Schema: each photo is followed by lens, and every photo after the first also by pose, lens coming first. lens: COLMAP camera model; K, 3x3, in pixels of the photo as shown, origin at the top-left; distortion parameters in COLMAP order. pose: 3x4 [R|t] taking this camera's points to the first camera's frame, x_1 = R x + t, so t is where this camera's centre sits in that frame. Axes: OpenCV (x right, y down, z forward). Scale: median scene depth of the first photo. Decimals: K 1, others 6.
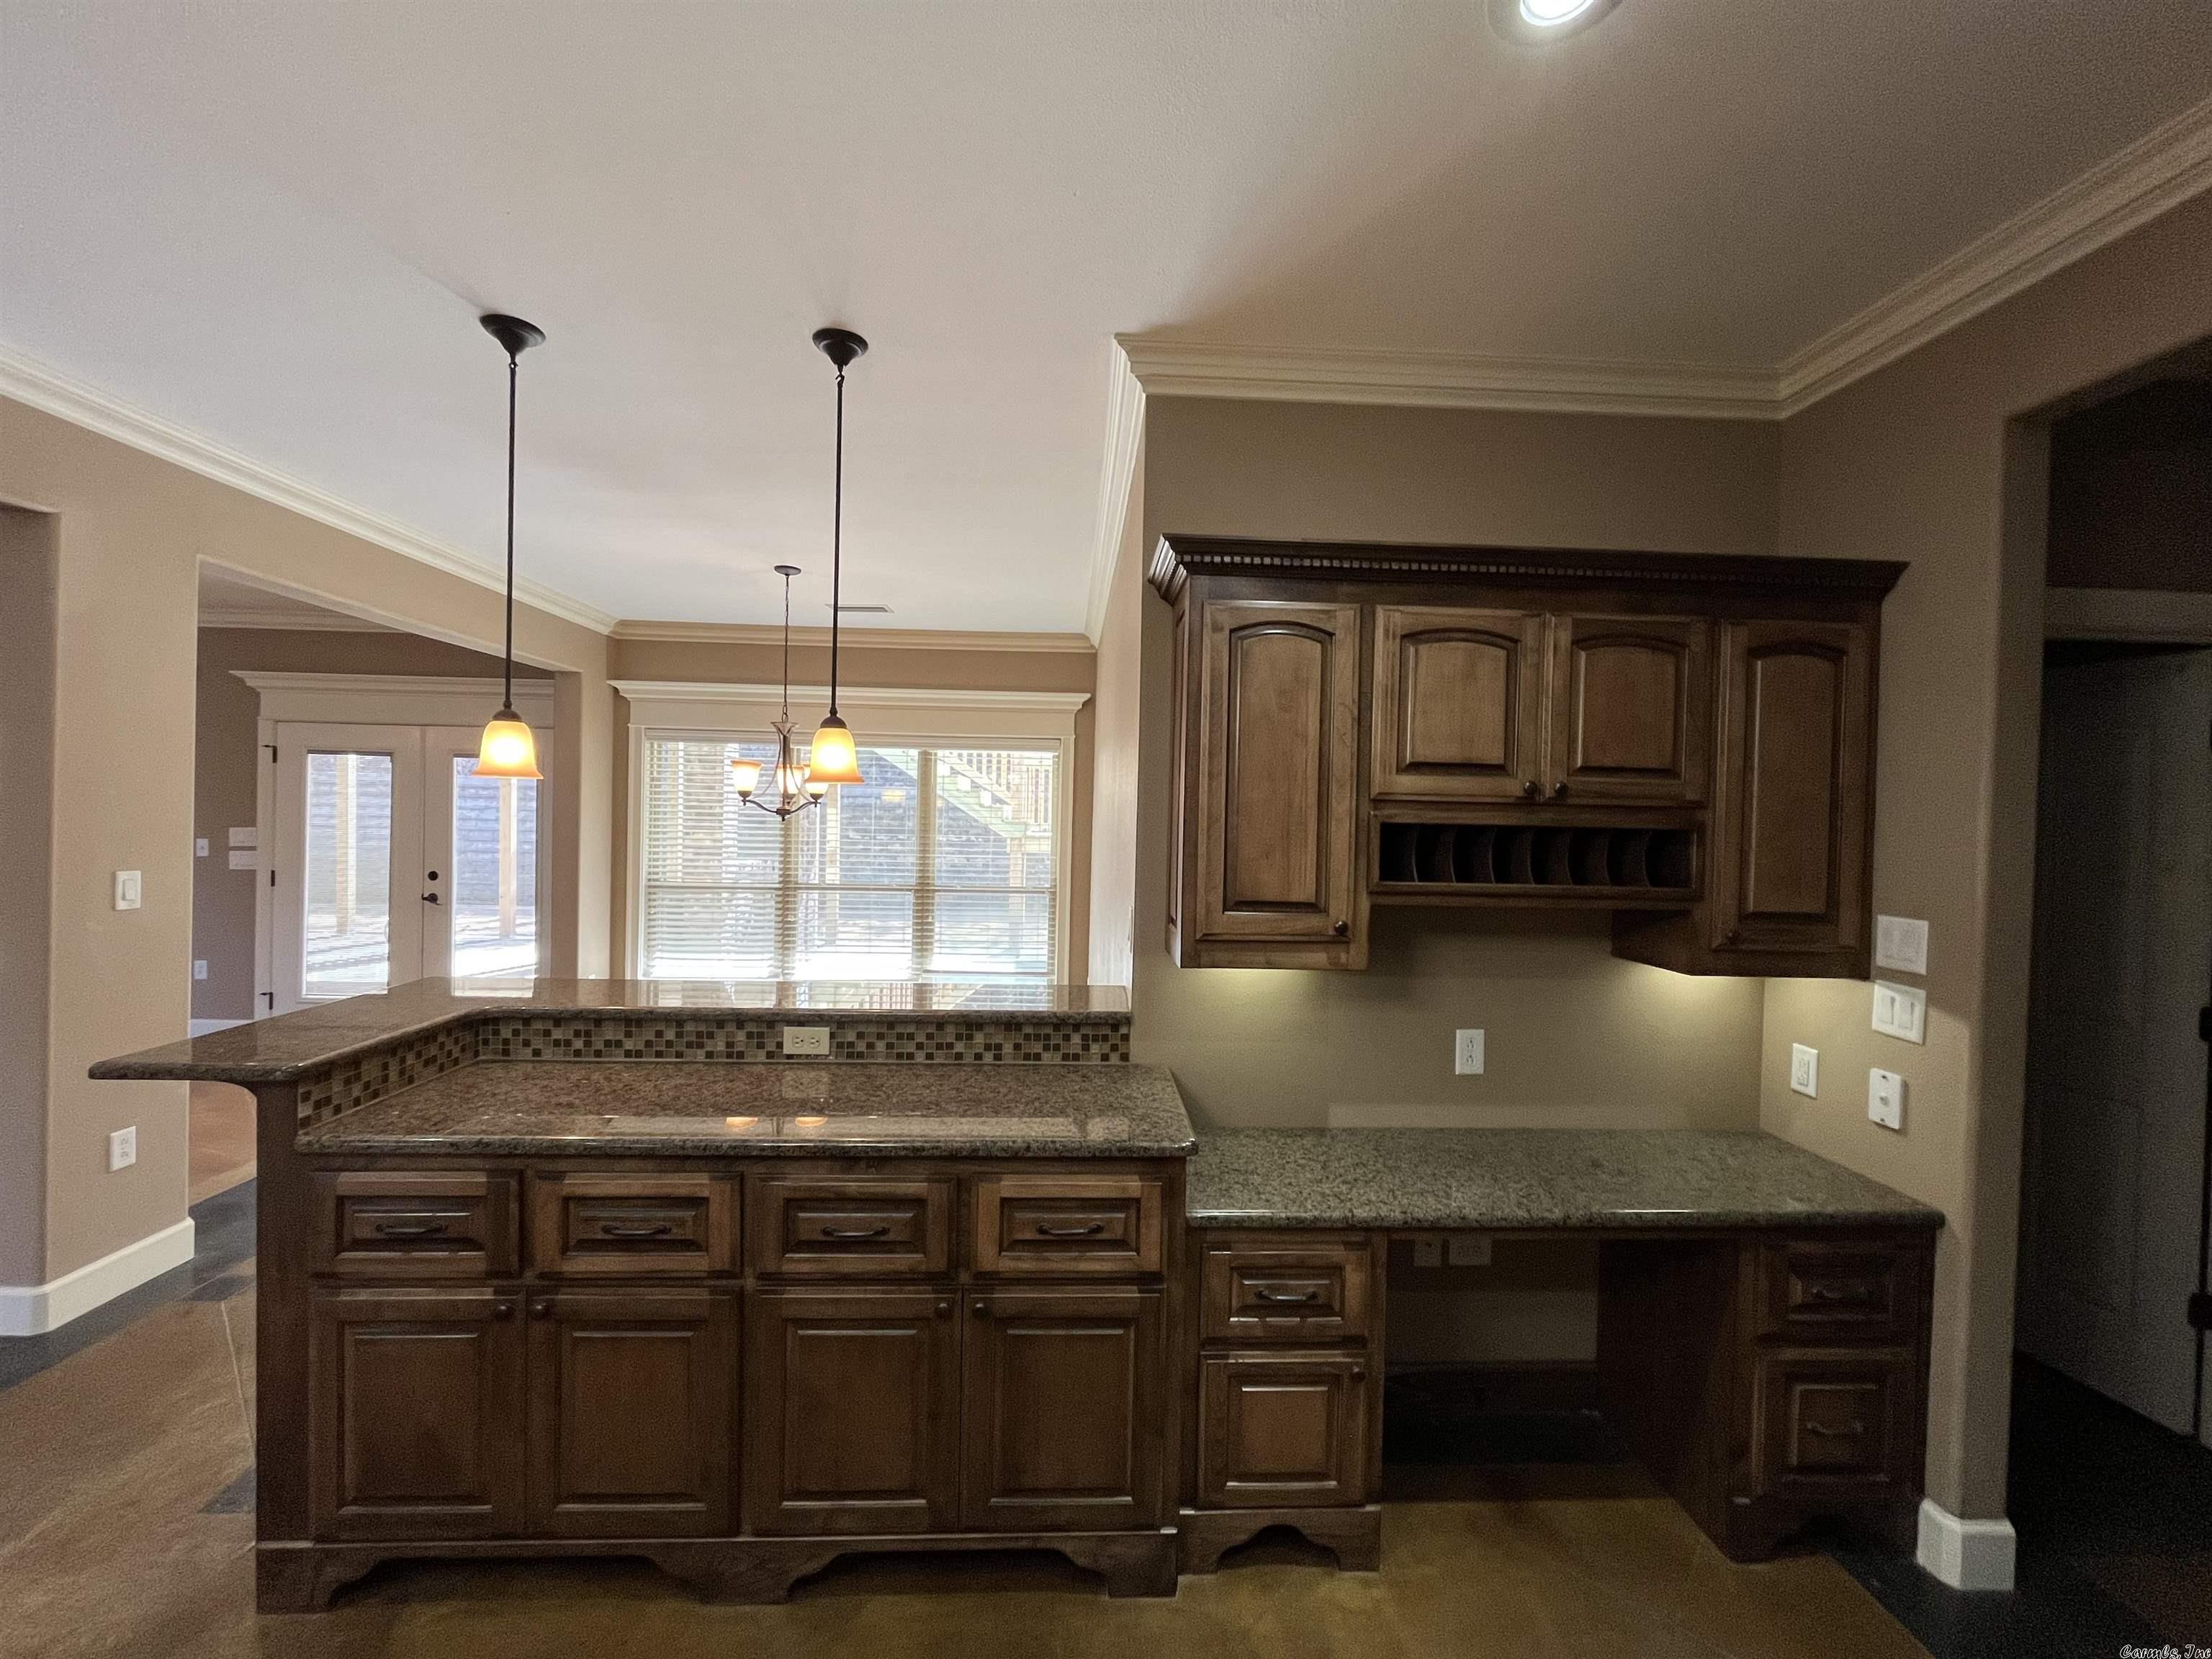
lens RADIAL K [[891.9, 0, 1108.3], [0, 891.9, 828.7], [0, 0, 1]] dist [-0.002964, -0.000554]
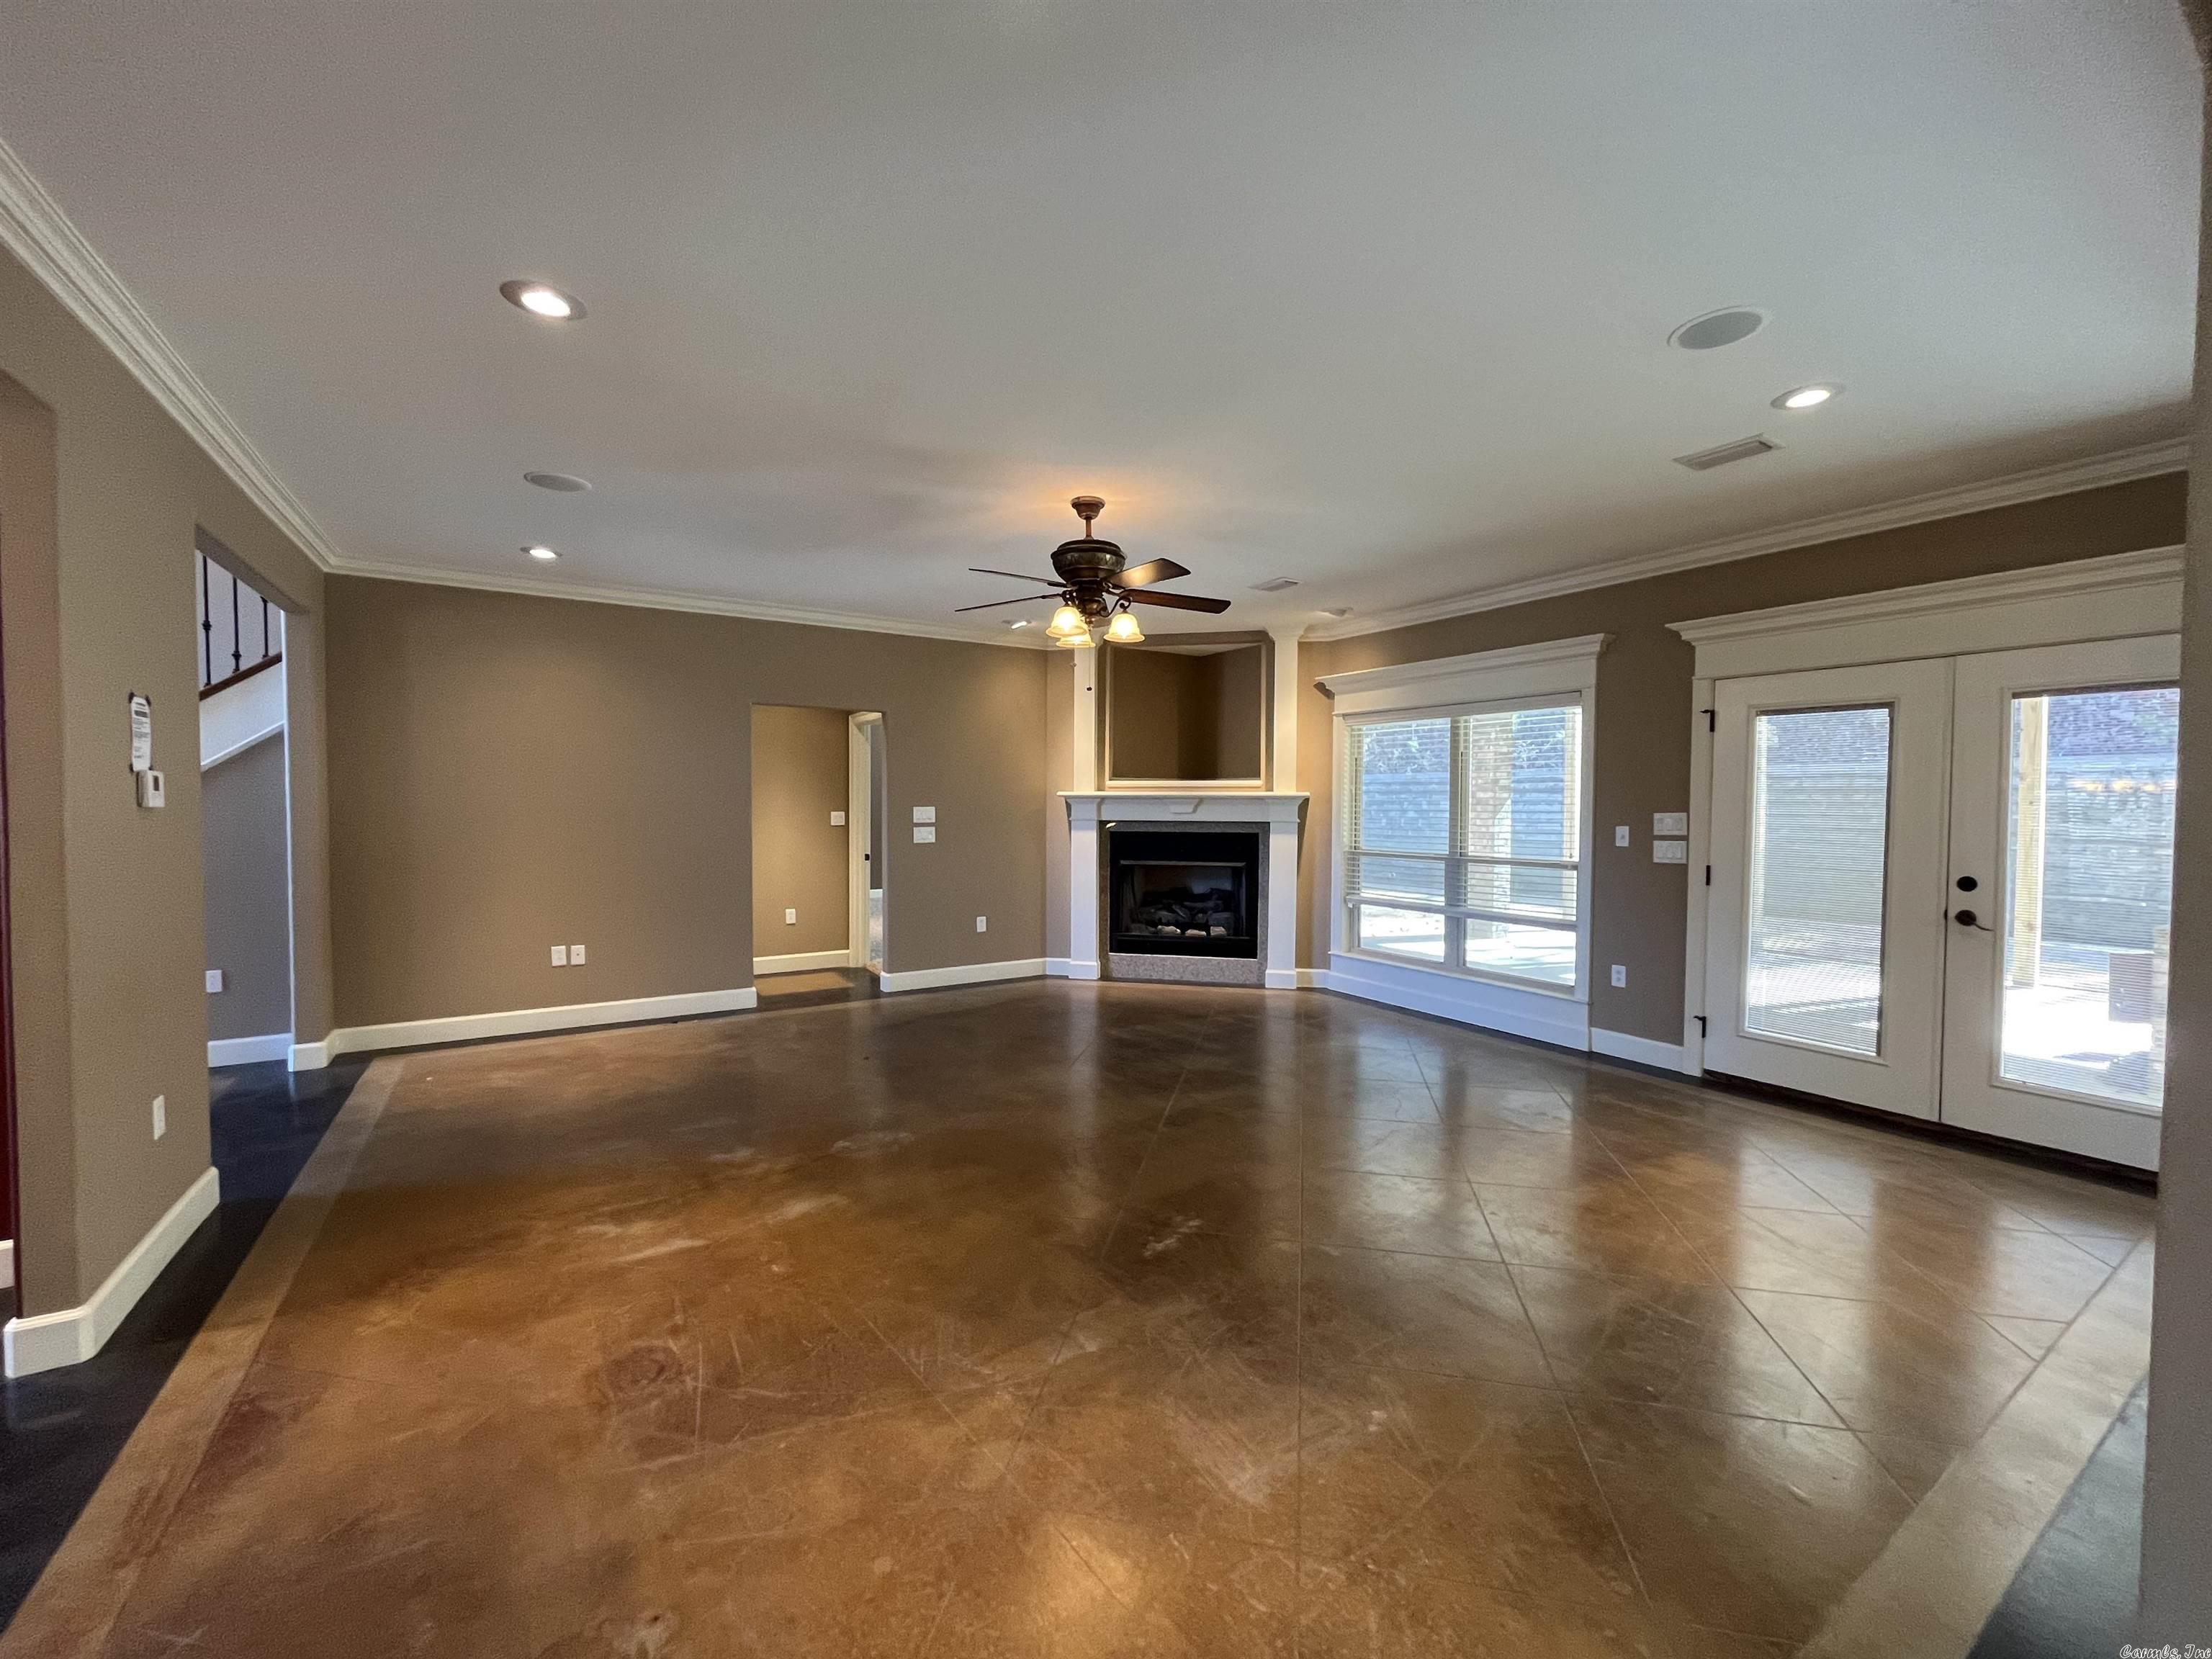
lens RADIAL K [[891.9, 0, 1107.1], [0, 891.9, 829.8], [0, 0, 1]] dist [-0.002964, -0.000554]
pose [[0.487731, 0.006435, -0.872970, -0.500380], [-0.002992, 0.999979, 0.005699, 0.011334], [0.872989, -0.000168, 0.487740, 0.130088]]
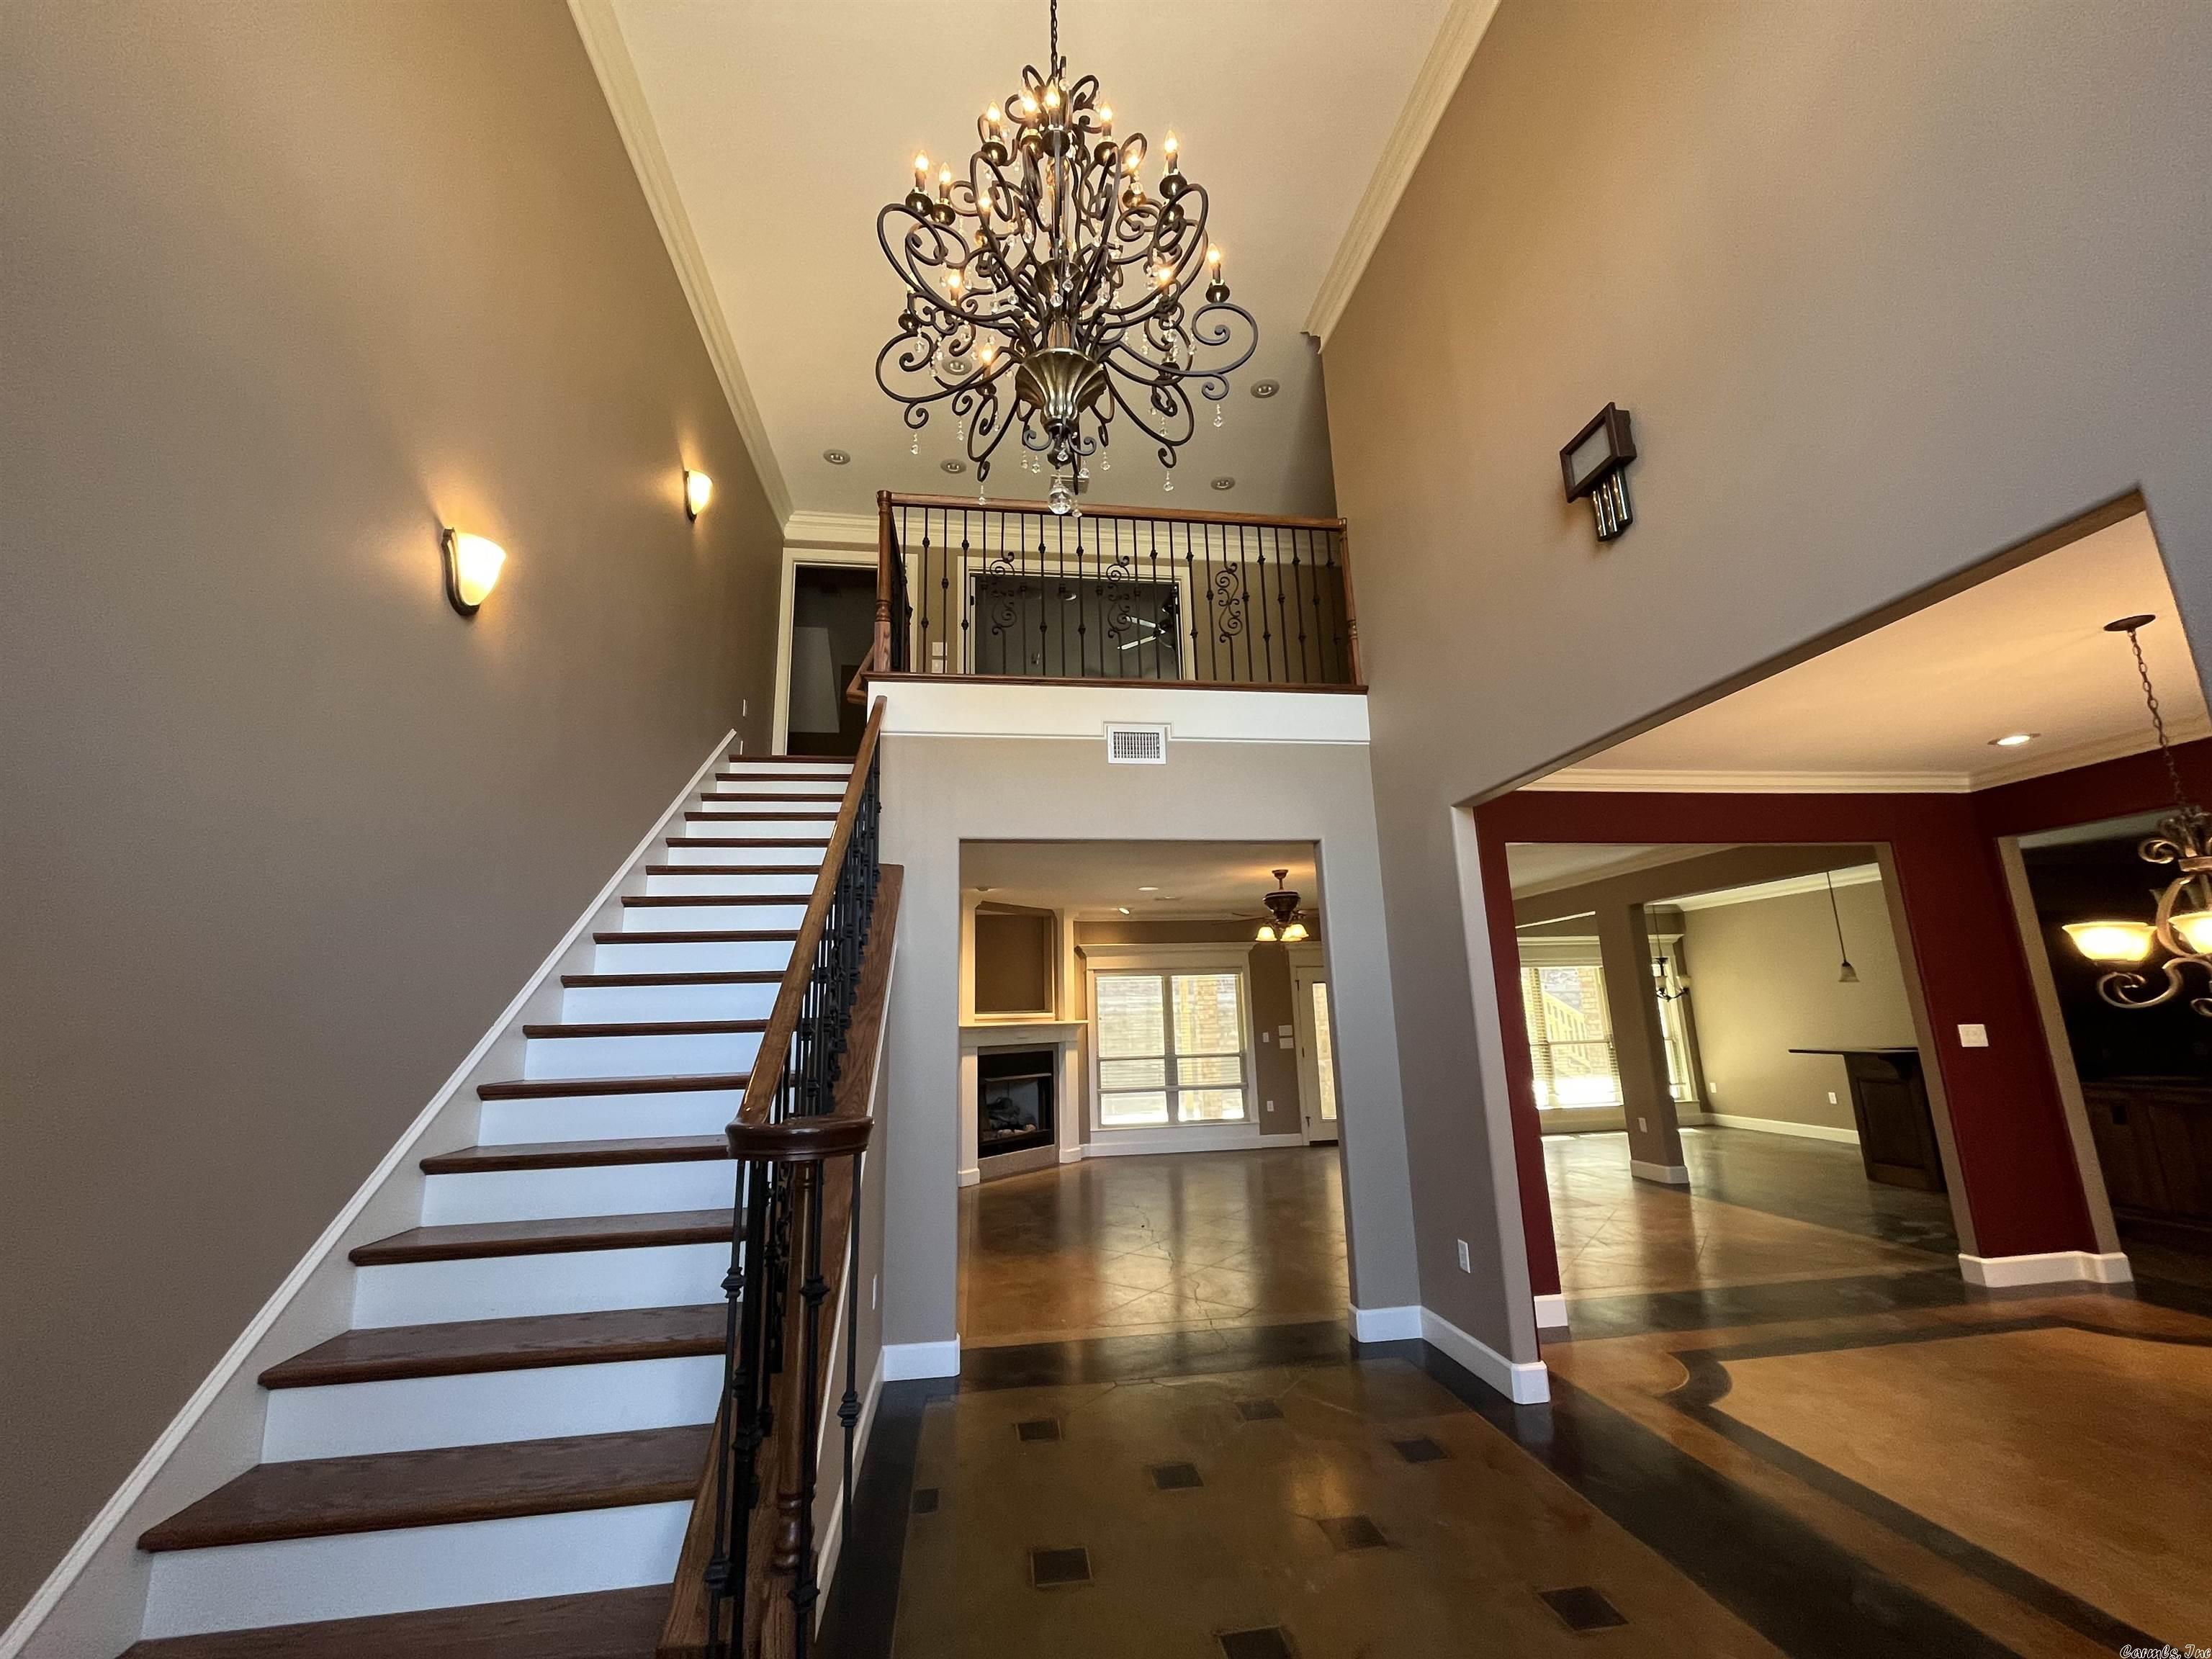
lens RADIAL K [[891.9, 0, 1106.6], [0, 891.9, 831.9], [0, 0, 1]] dist [-0.002964, -0.000554]
pose [[0.994856, -0.031564, 0.096259, -1.509946], [0.051873, 0.974918, -0.216435, -0.011799], [-0.087013, 0.220314, 0.971540, -0.875022]]
